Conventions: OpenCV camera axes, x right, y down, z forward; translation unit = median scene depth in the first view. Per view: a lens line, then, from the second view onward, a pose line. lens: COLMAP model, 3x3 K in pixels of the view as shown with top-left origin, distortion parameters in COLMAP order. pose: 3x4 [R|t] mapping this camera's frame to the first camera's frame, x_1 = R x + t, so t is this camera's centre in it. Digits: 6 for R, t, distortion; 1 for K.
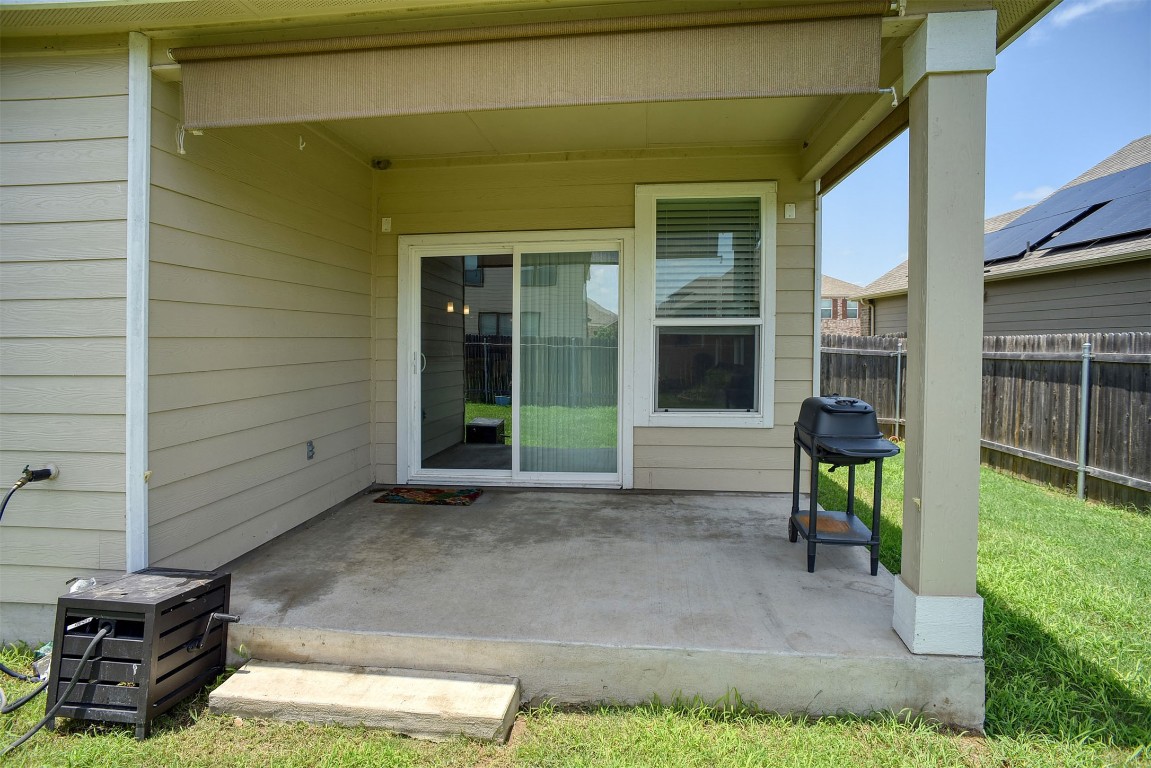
lens RADIAL K [[672.6, 0, 580.3], [0, 672.6, 338.8], [0, 0, 1]] dist [-0.080622, 0.052725]
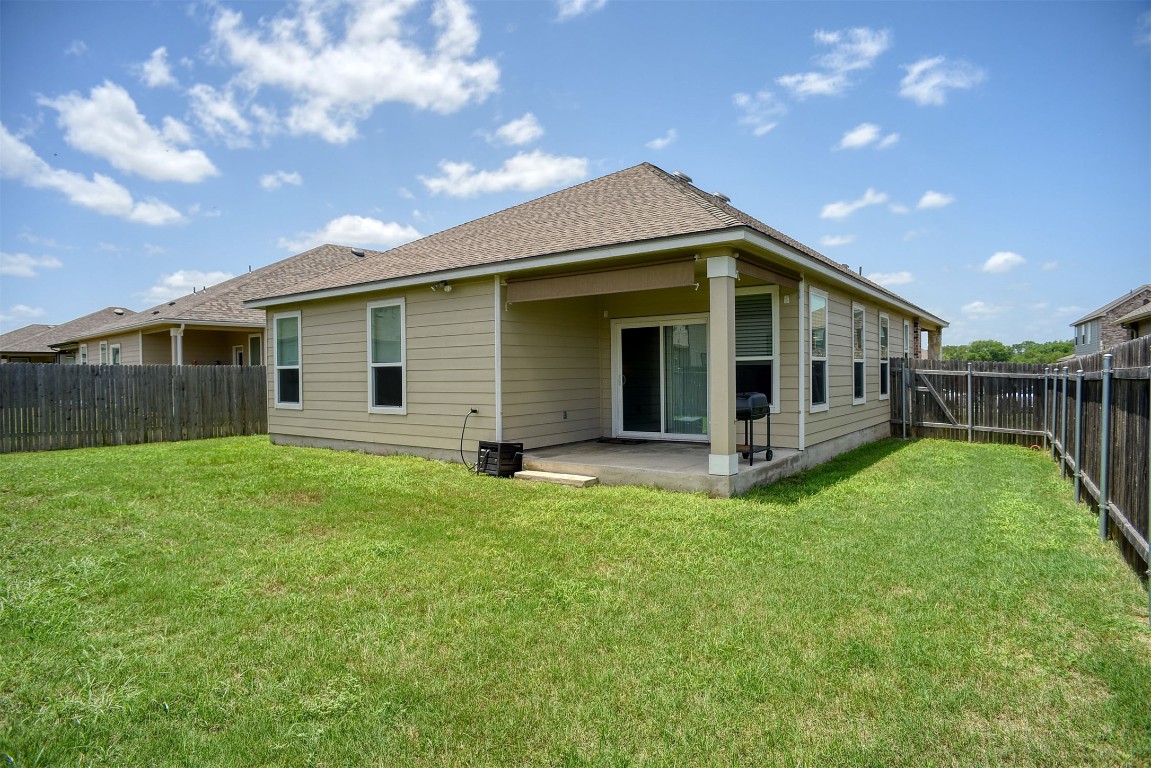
lens RADIAL K [[654.6, 0, 575.5], [0, 654.6, 384.0], [0, 0, 1]] dist [0.000281, 0.045880]
pose [[0.863064, 0.002799, -0.505087, 0.739012], [0.009869, 0.999700, 0.022402, 0.001679], [0.504998, -0.024319, 0.862778, -0.918602]]
